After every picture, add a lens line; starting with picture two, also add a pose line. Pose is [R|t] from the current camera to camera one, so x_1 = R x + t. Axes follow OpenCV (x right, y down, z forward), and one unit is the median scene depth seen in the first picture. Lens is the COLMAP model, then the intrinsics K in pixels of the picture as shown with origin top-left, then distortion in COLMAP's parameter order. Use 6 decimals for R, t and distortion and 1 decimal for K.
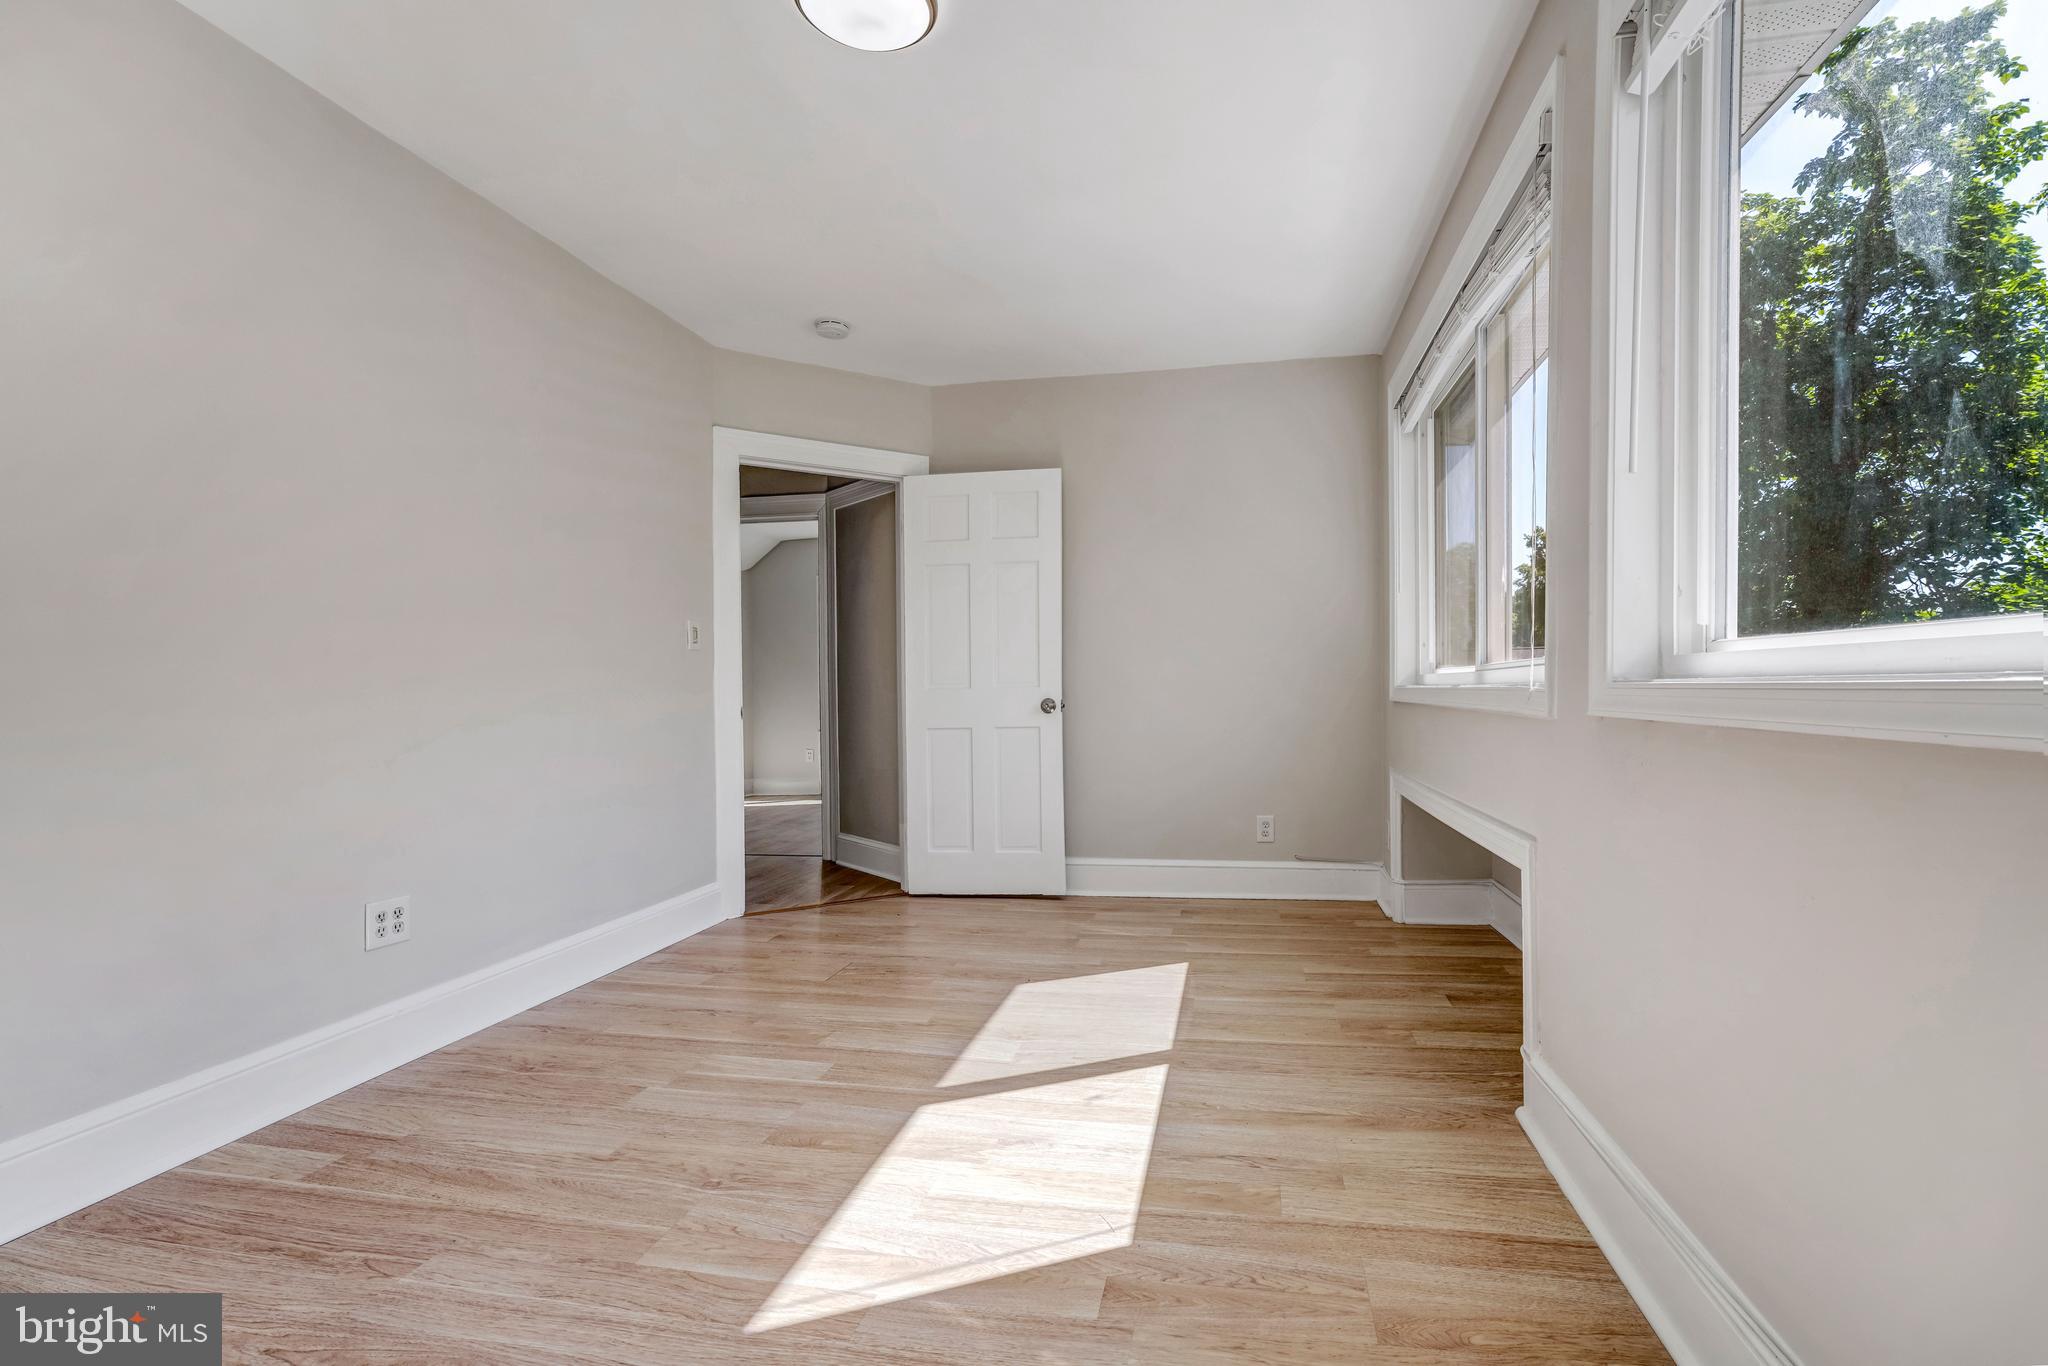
lens RADIAL K [[887.8, 0, 1080.5], [0, 887.8, 691.1], [0, 0, 1]] dist [-0.025654, -0.000006]
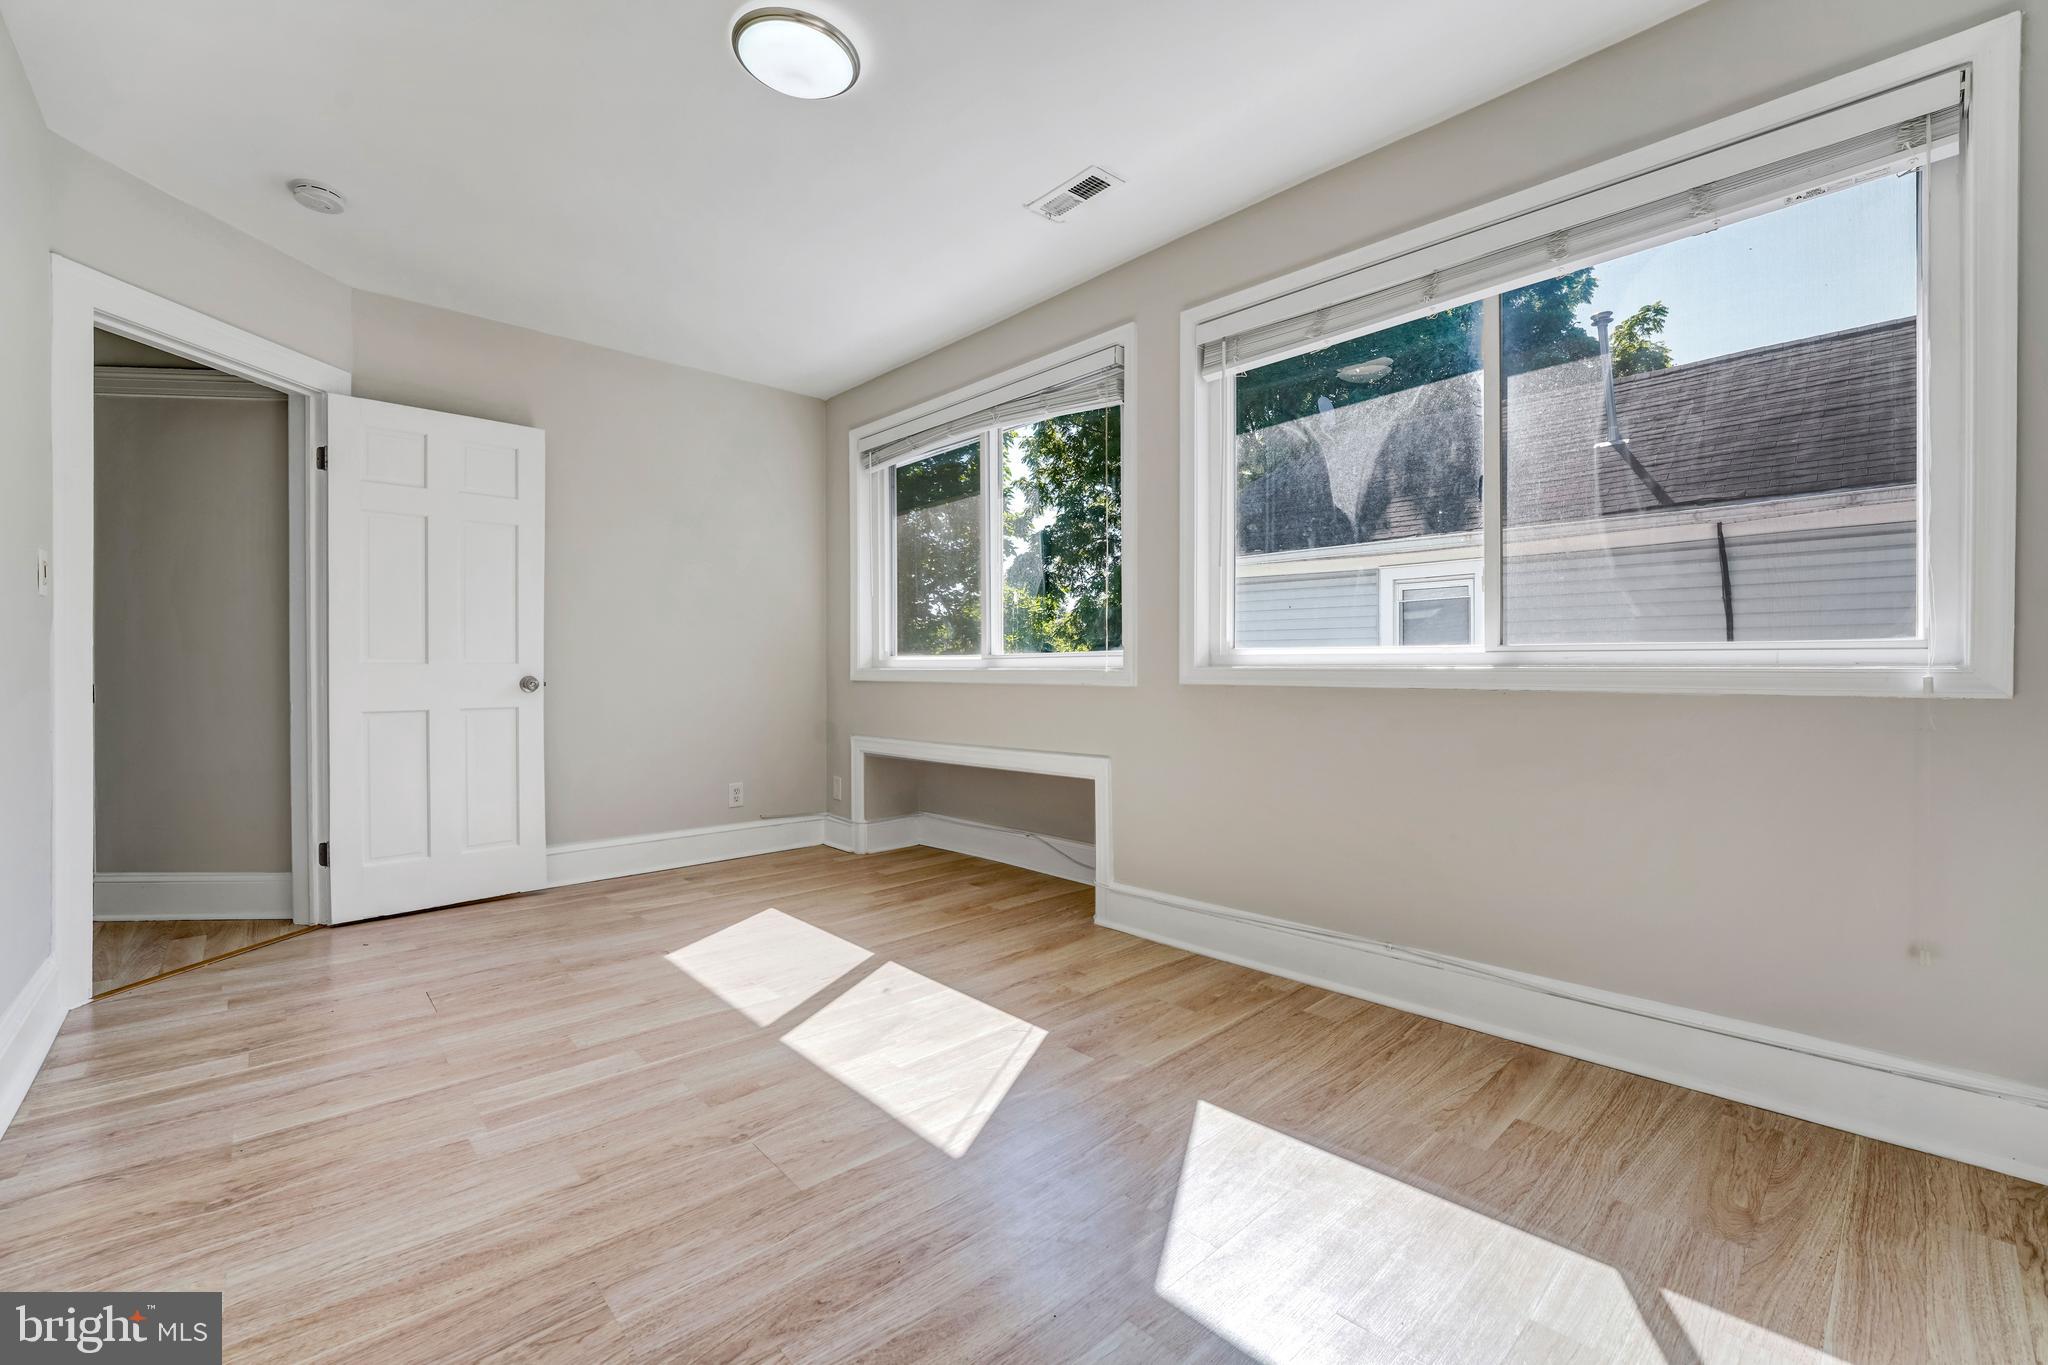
lens RADIAL K [[876.6, 0, 1029.9], [0, 876.6, 676.3], [0, 0, 1]] dist [-0.023721, 0.000429]
pose [[0.597108, 0.005901, 0.802139, -0.778800], [-0.005893, 0.999978, -0.002970, 0.013384], [-0.802139, -0.002954, 0.597130, 0.085025]]
